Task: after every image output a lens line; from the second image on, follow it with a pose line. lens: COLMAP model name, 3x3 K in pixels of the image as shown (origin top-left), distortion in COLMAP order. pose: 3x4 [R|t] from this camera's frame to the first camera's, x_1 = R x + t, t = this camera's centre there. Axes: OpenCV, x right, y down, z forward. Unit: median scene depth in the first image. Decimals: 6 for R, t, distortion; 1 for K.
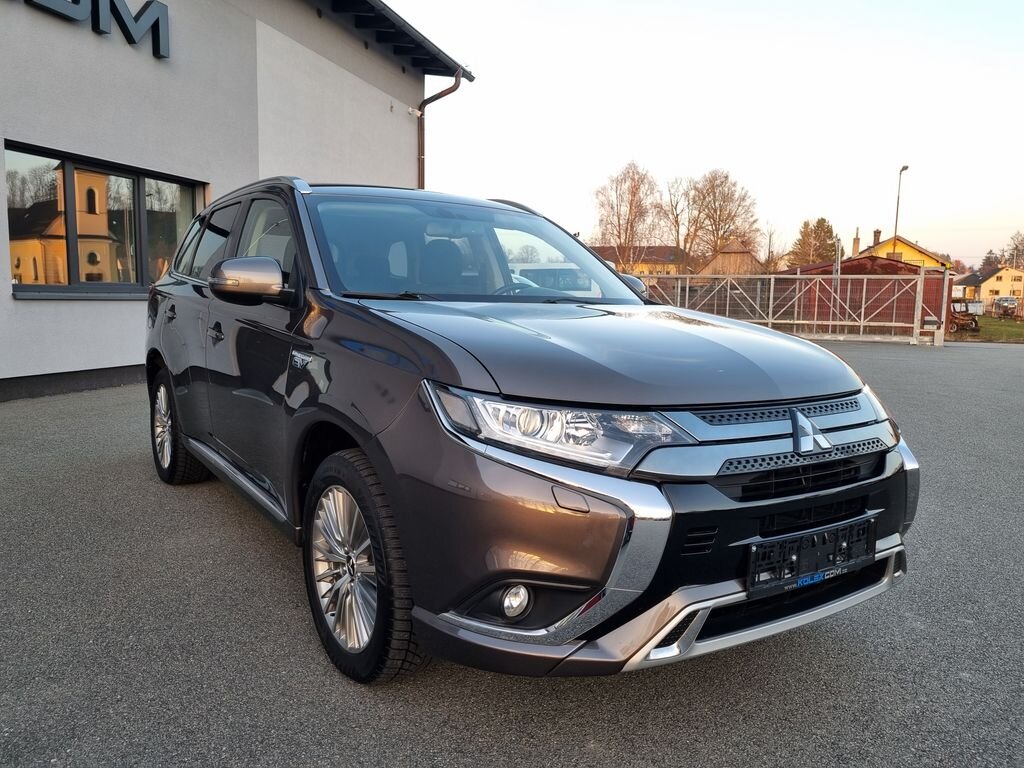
lens RADIAL K [[761.2, 0, 512.0], [0, 761.2, 384.0], [0, 0, 1]] dist [0.061669, -0.067054]
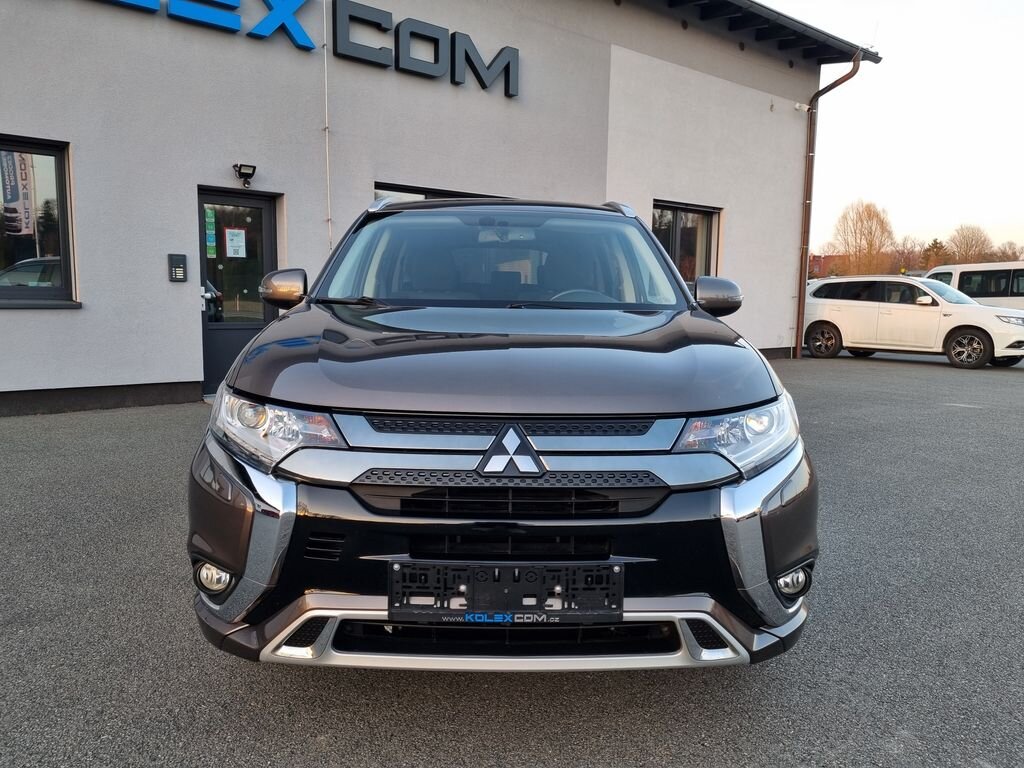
lens RADIAL K [[761.2, 0, 512.0], [0, 761.2, 384.0], [0, 0, 1]] dist [0.061669, -0.067054]
pose [[0.844364, 0.051000, -0.533338, 0.800124], [-0.057320, 0.998345, 0.004718, -0.017765], [0.532695, 0.026587, 0.845889, 0.243915]]
